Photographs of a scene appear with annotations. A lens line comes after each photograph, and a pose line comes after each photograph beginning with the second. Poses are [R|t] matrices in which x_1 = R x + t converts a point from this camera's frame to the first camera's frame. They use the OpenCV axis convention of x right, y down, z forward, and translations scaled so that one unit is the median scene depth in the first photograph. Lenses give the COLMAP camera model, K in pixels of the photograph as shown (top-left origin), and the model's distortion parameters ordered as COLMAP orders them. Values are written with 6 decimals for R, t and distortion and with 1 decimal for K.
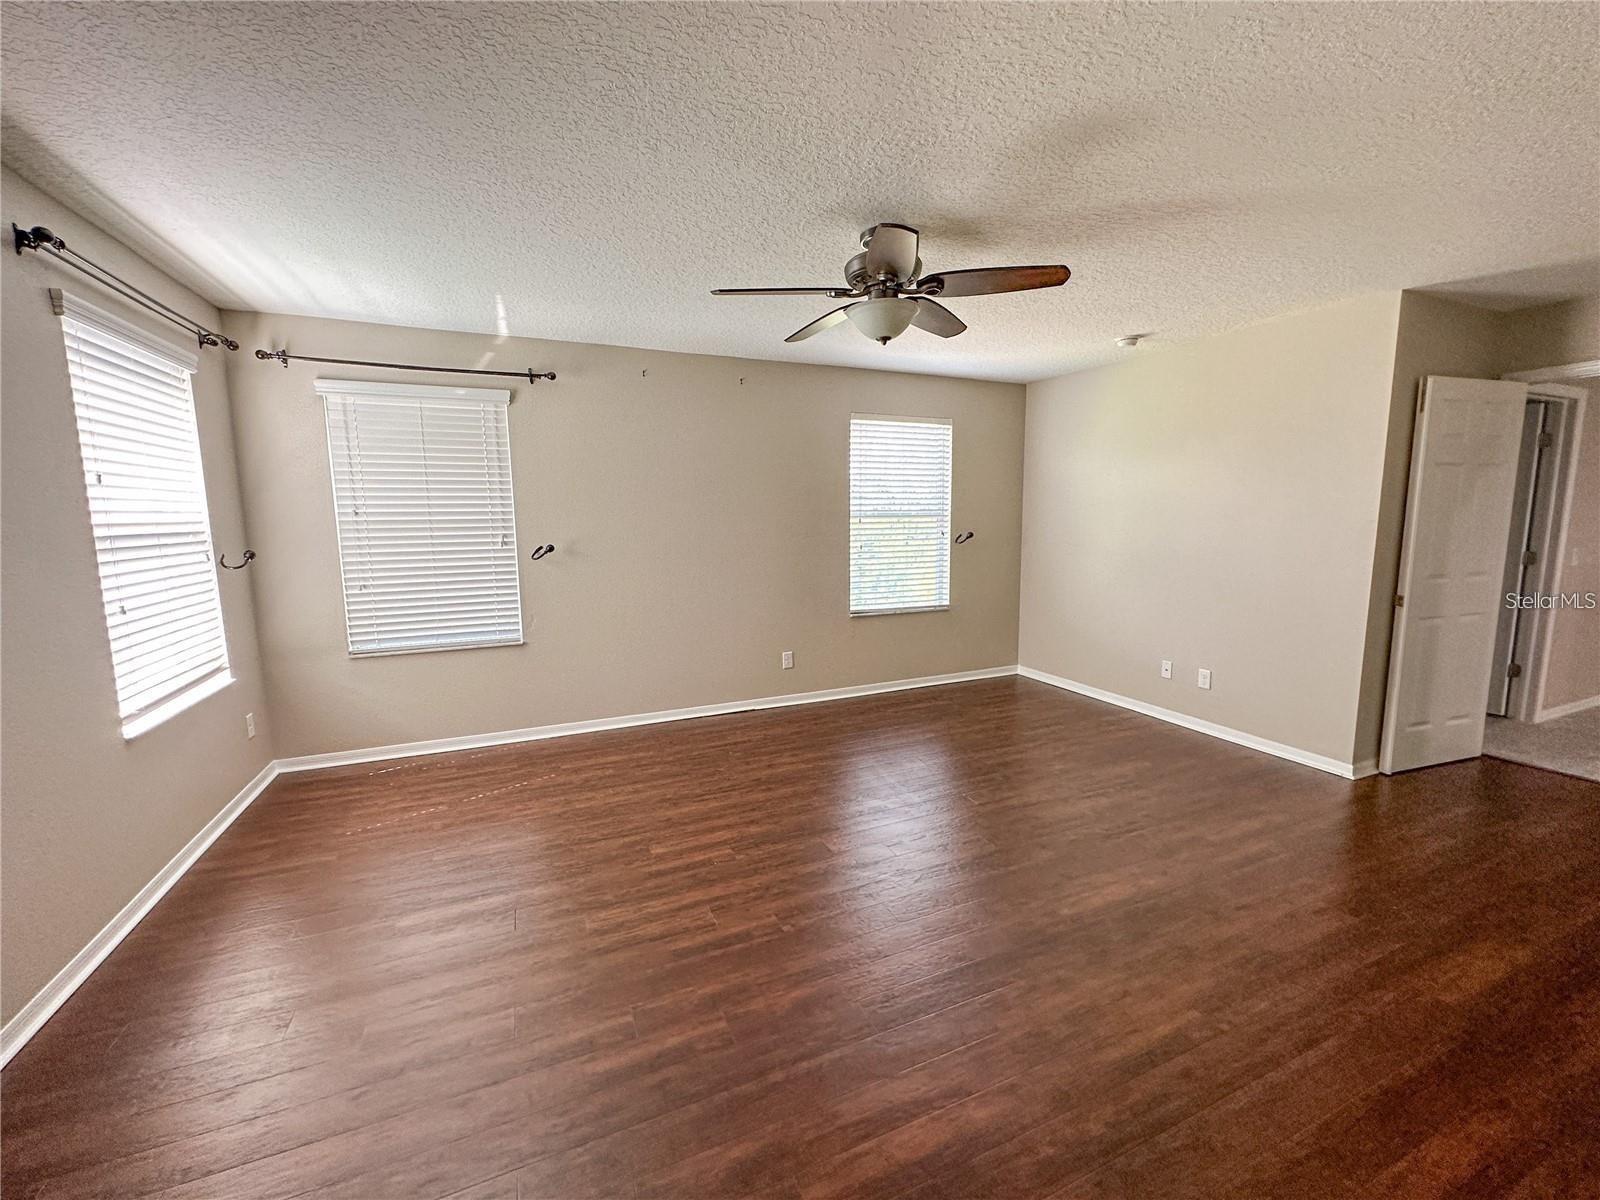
lens RADIAL K [[643.2, 0, 799.0], [0, 643.2, 599.3], [0, 0, 1]] dist [-0.003130, 0.000918]
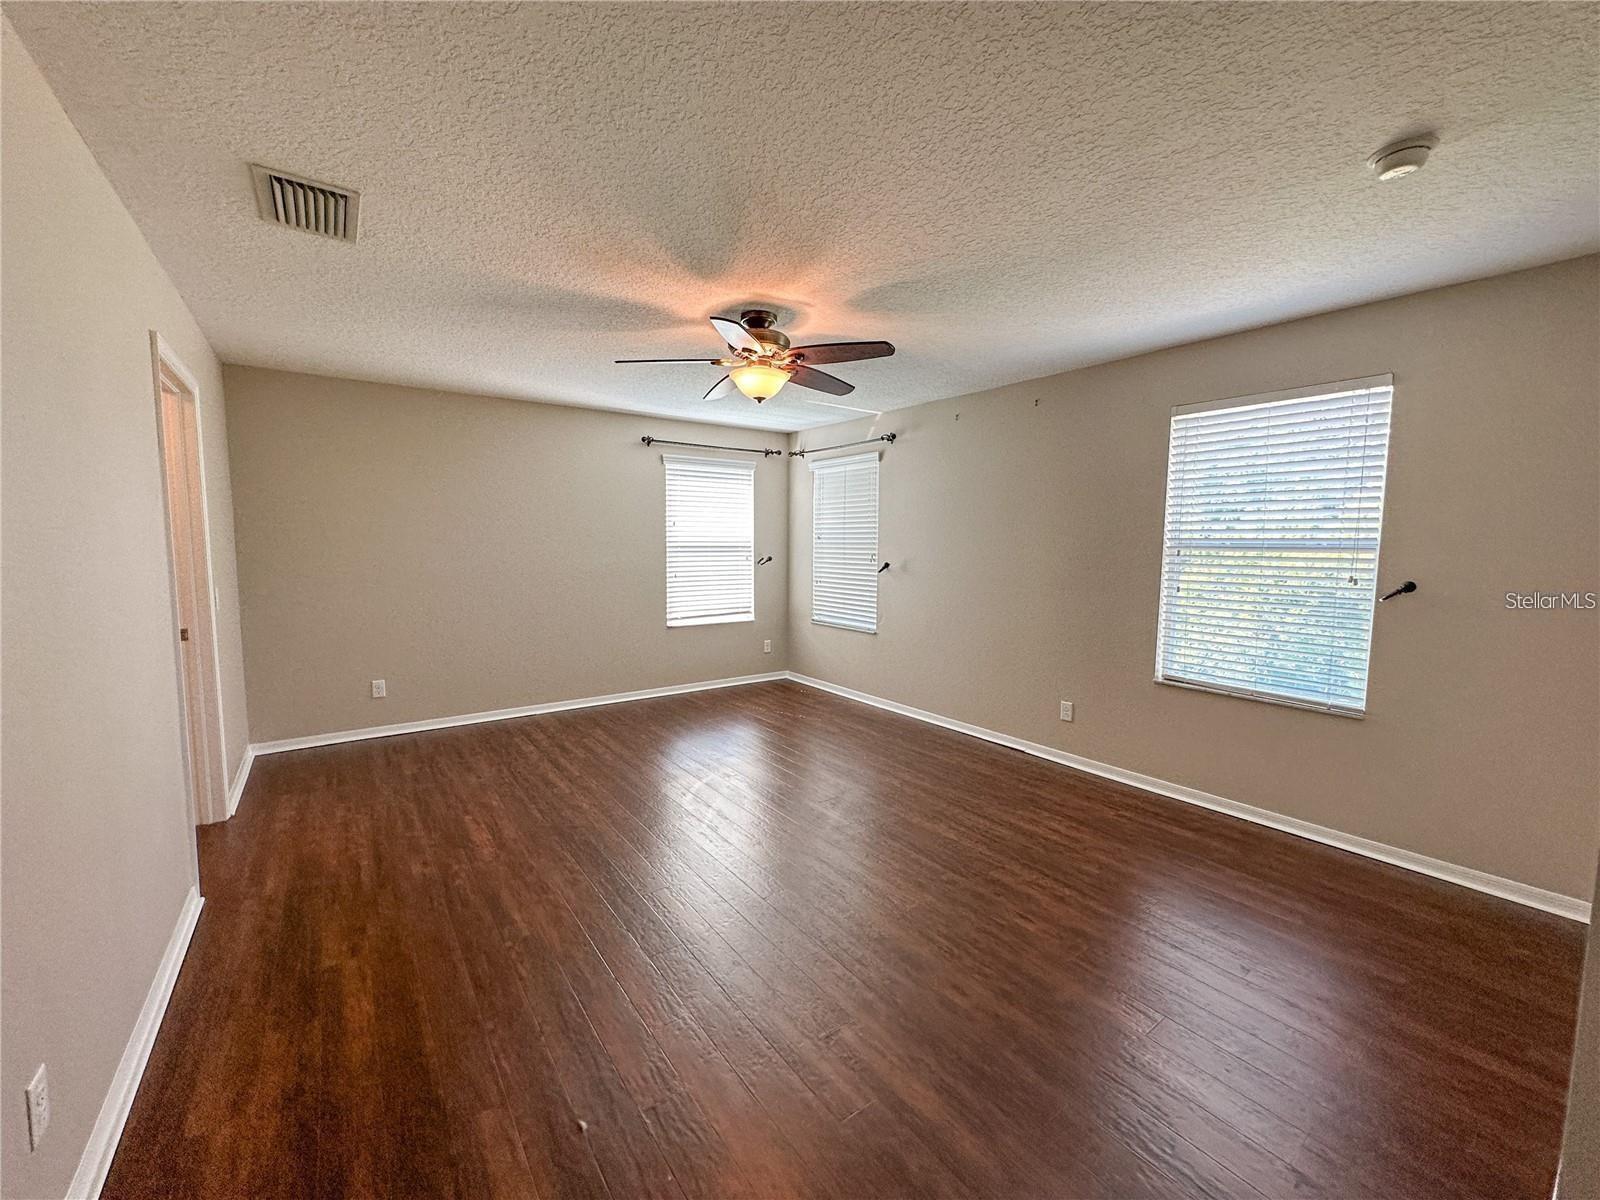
lens RADIAL K [[656.8, 0, 802.8], [0, 656.8, 574.1], [0, 0, 1]] dist [-0.000564, 0.000403]
pose [[0.215351, 0.060687, -0.974649, 0.901125], [-0.139482, 0.989745, 0.030809, -0.077140], [0.966524, 0.129311, 0.221607, 0.531298]]
